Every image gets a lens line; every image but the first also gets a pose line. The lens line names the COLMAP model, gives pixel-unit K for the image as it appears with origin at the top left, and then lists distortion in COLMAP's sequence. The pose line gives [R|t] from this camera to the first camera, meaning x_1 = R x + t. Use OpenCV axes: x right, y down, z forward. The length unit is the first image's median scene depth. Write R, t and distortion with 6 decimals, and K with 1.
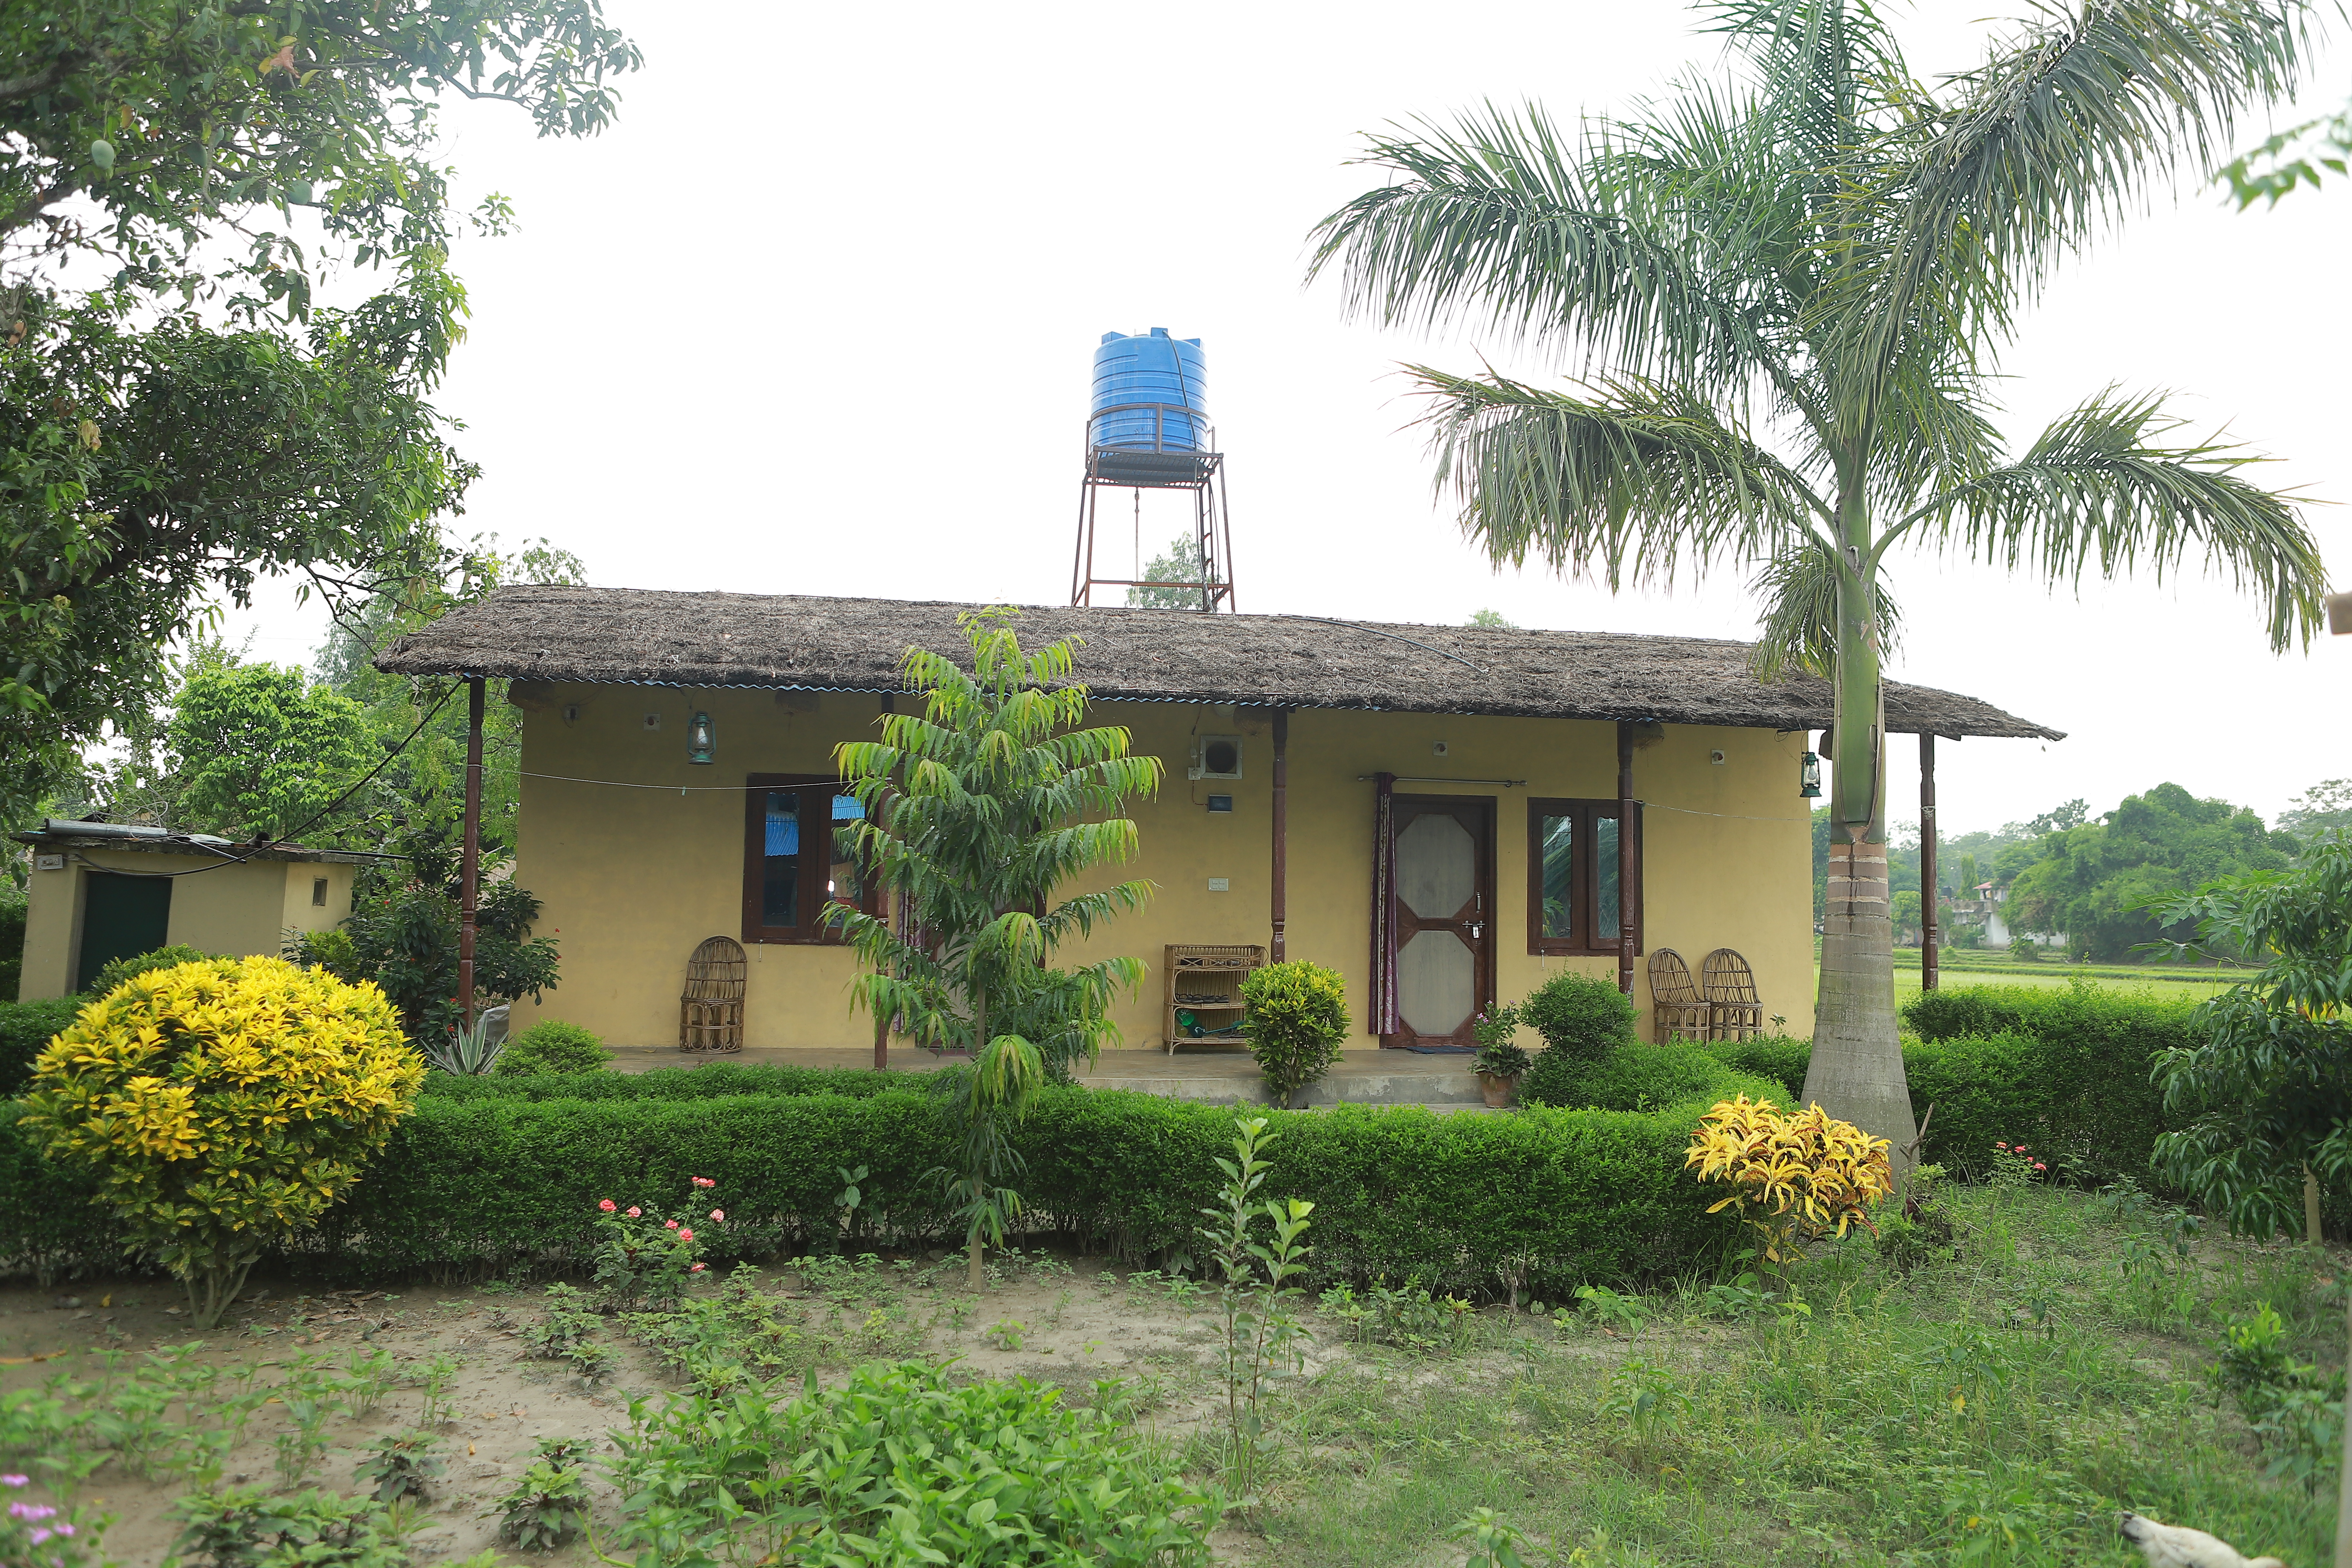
lens RADIAL K [[1616.9, 0, 1163.4], [0, 1616.9, 778.3], [0, 0, 1]] dist [-0.114221, 0.083036]
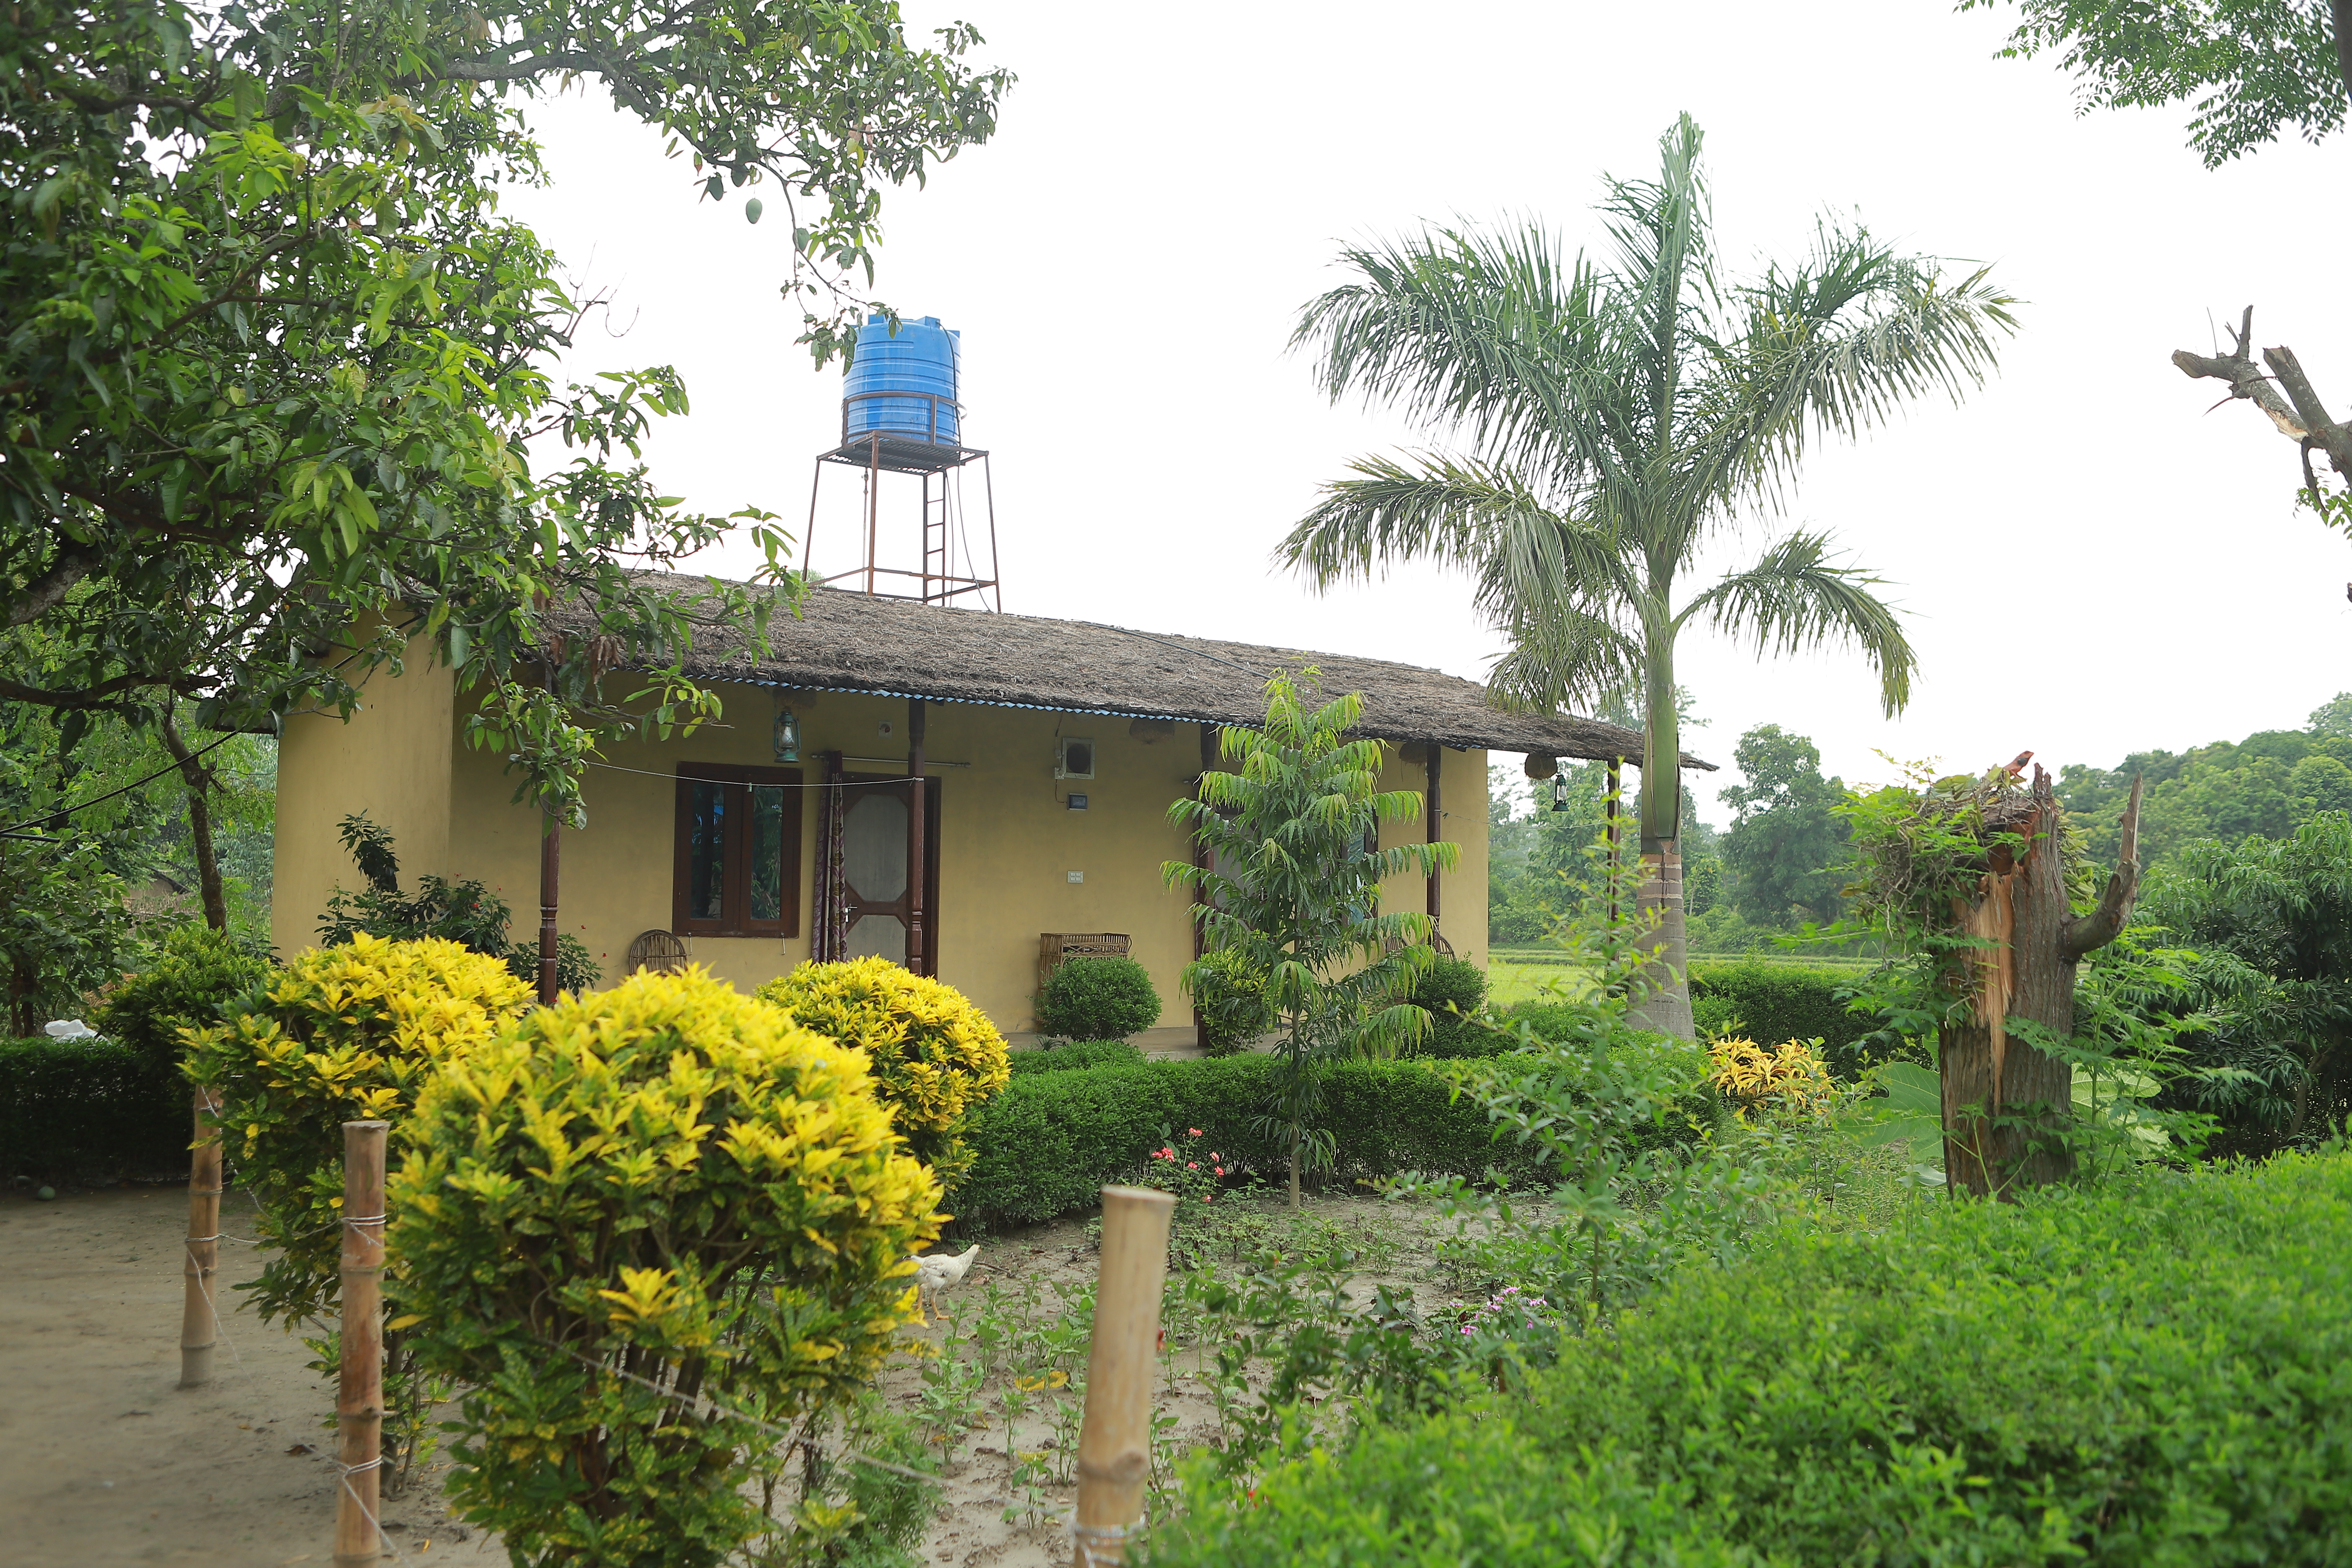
lens RADIAL K [[1875.3, 0, 1175.6], [0, 1875.3, 831.1], [0, 0, 1]] dist [-0.094787, -0.000181]
pose [[0.877643, 0.016250, 0.479039, -0.540053], [-0.041558, 0.998241, 0.042276, -0.021730], [-0.477510, -0.057012, 0.876775, -0.133966]]
